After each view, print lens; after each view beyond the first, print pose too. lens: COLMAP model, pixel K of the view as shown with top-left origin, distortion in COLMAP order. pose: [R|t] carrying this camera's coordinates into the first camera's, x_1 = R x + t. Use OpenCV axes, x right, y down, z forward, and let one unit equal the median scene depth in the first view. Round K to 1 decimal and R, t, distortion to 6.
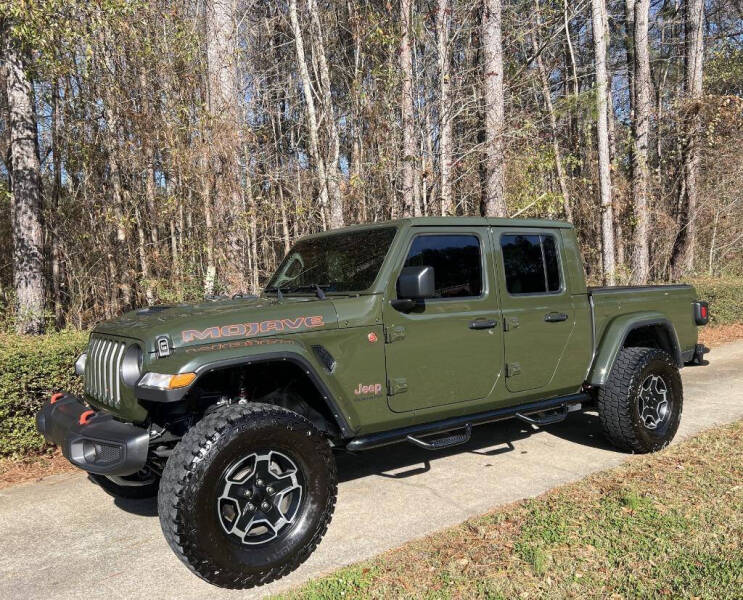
lens RADIAL K [[652.6, 0, 371.5], [0, 652.6, 300.0], [0, 0, 1]] dist [0.051422, -0.008177]
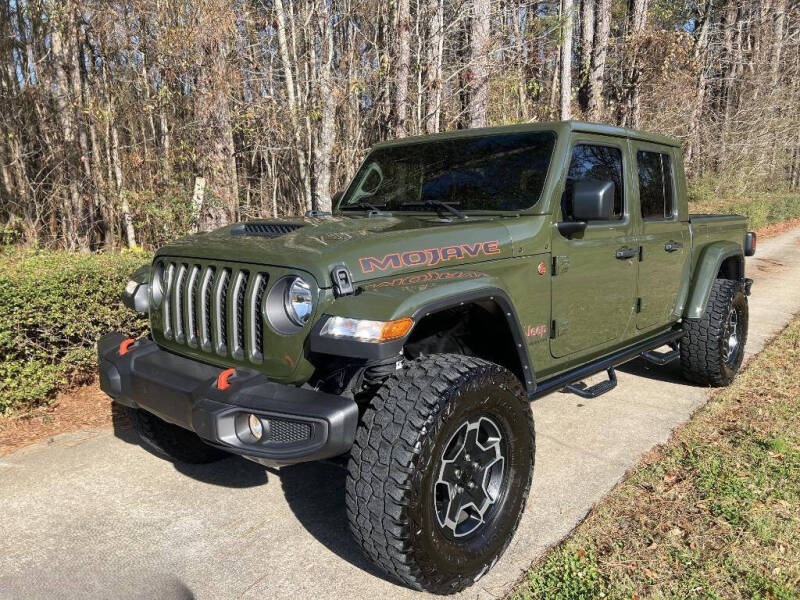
lens RADIAL K [[626.6, 0, 400.0], [0, 626.6, 300.0], [0, 0, 1]] dist [0.062327, -0.066280]
pose [[0.978428, 0.000562, 0.206587, -0.288358], [-0.025006, 0.992966, 0.115732, 0.008883], [-0.205068, -0.118401, 0.971560, 0.233853]]
